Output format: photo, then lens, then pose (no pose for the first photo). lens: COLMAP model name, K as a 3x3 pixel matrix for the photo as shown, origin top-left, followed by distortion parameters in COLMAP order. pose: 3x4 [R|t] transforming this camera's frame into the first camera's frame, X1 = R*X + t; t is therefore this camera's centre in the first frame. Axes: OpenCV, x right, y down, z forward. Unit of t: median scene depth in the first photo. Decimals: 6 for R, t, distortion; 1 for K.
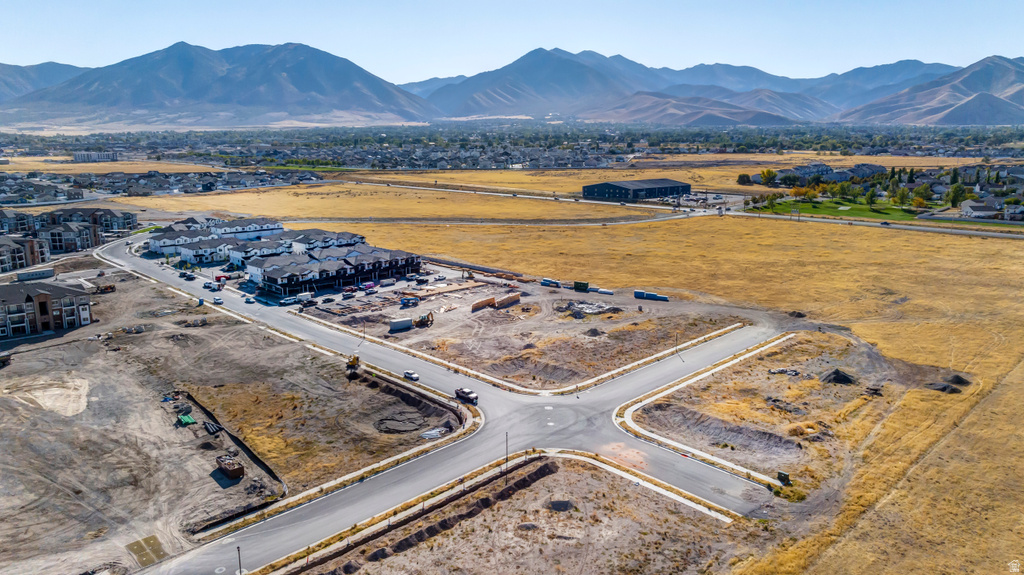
lens RADIAL K [[716.5, 0, 516.3], [0, 716.5, 293.0], [0, 0, 1]] dist [-0.023808, 0.027557]
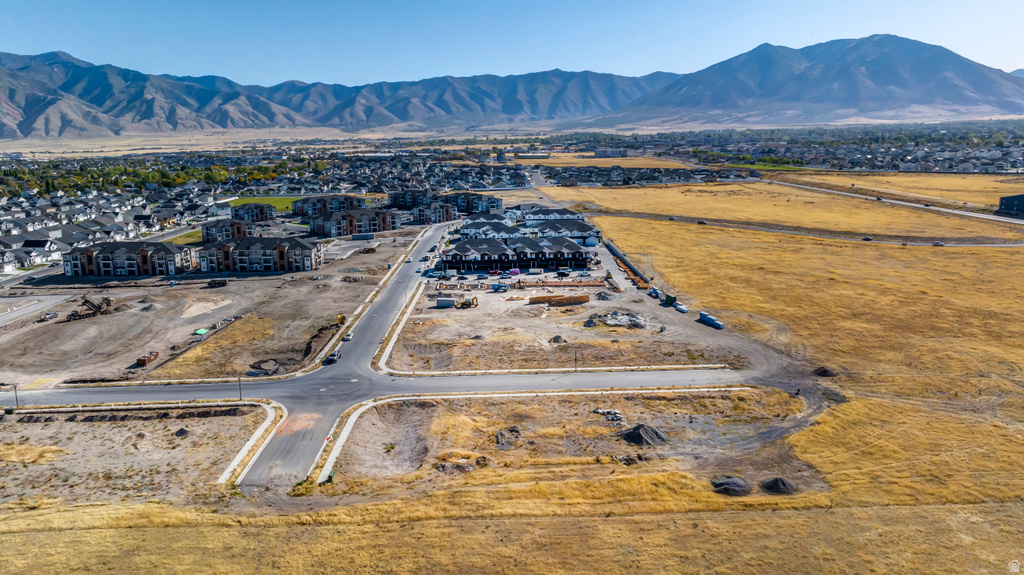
lens RADIAL K [[716.5, 0, 513.9], [0, 716.5, 289.3], [0, 0, 1]] dist [-0.023808, 0.027557]
pose [[0.724451, 0.137308, -0.675513, 0.739175], [-0.138639, 0.988959, 0.052338, -0.056433], [0.675241, 0.055736, 0.735488, 0.258515]]
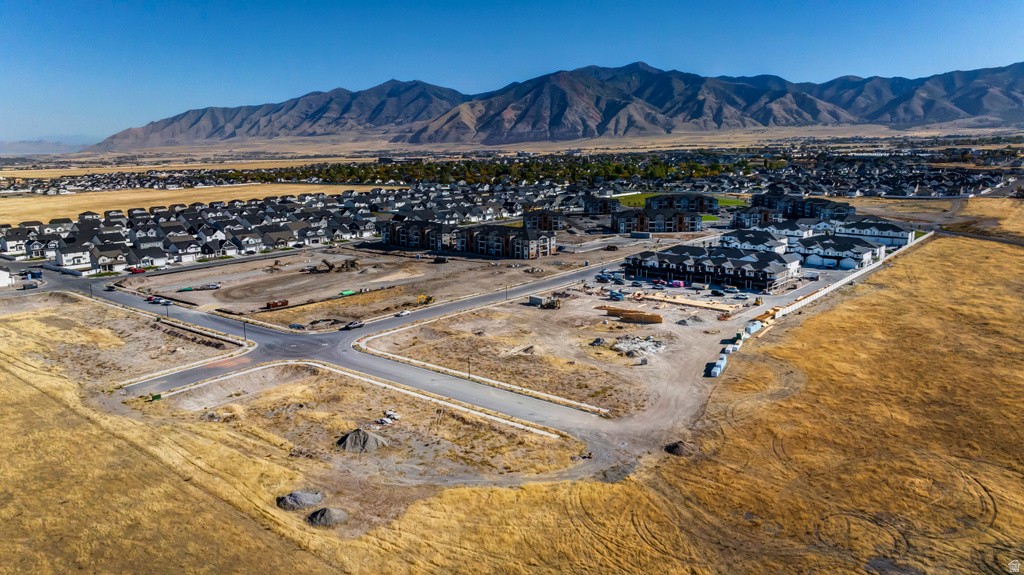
lens RADIAL K [[716.5, 0, 512.0], [0, 716.5, 286.1], [0, 0, 1]] dist [-0.023808, 0.027557]
pose [[0.086226, 0.196839, -0.976637, 1.029111], [-0.200153, 0.963724, 0.176565, -0.188013], [0.975963, 0.180252, 0.122496, 0.887016]]
